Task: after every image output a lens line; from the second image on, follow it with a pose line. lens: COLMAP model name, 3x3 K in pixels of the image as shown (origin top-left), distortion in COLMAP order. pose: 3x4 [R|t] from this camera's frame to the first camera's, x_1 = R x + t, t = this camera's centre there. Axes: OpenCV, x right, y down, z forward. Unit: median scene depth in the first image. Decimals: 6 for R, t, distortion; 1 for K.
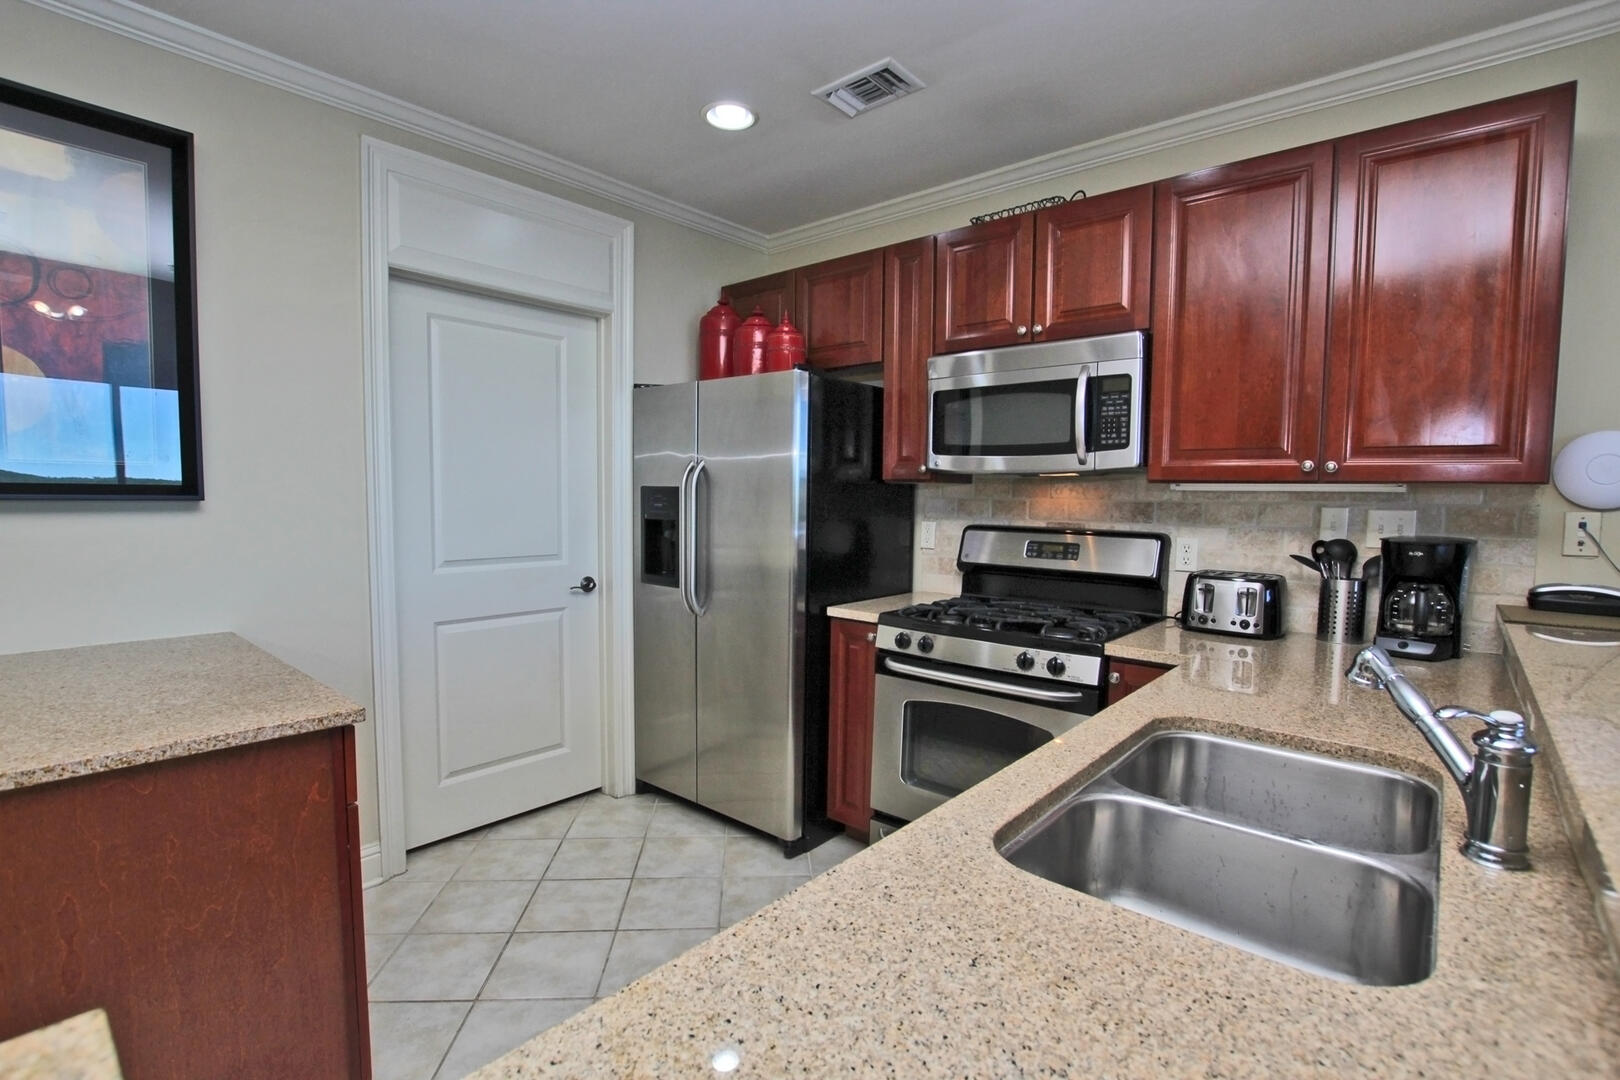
lens RADIAL K [[750.4, 0, 806.2], [0, 750.4, 550.7], [0, 0, 1]] dist [-0.047272, 0.009120]
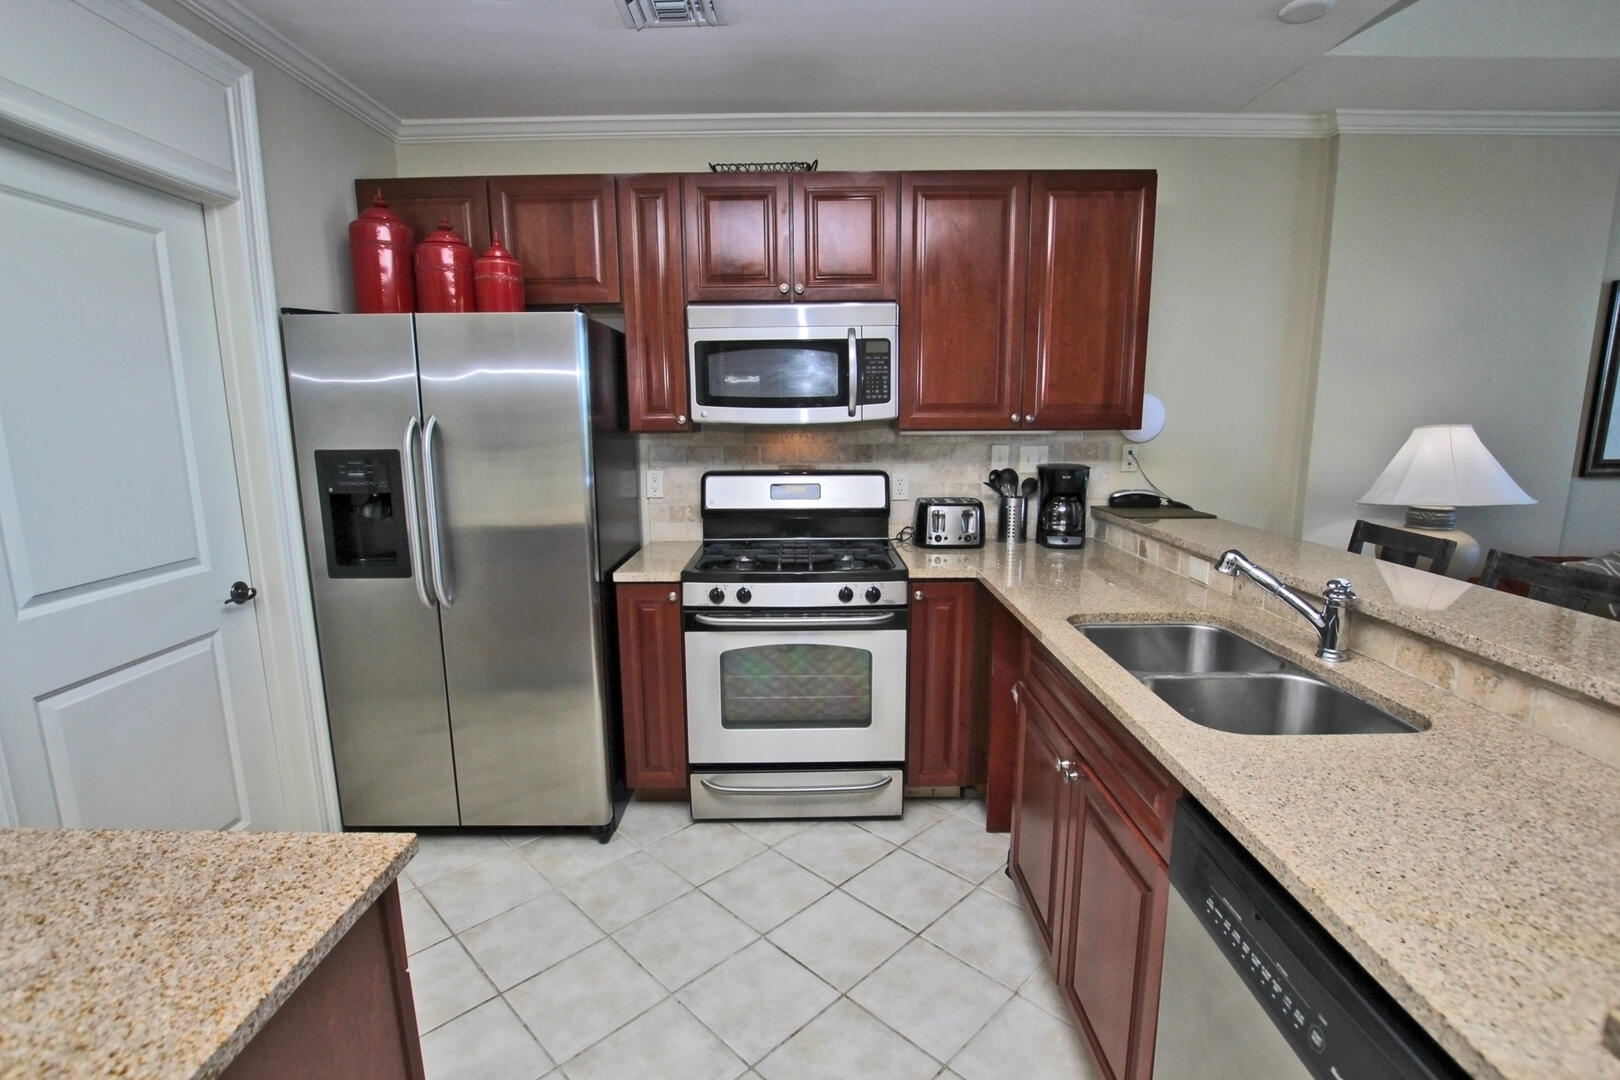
lens RADIAL K [[750.4, 0, 806.2], [0, 750.4, 550.7], [0, 0, 1]] dist [-0.047272, 0.009120]
pose [[0.752897, -0.136521, 0.643823, -0.399122], [0.067732, 0.989127, 0.130535, -0.059392], [-0.654644, -0.054672, 0.753958, 0.150477]]
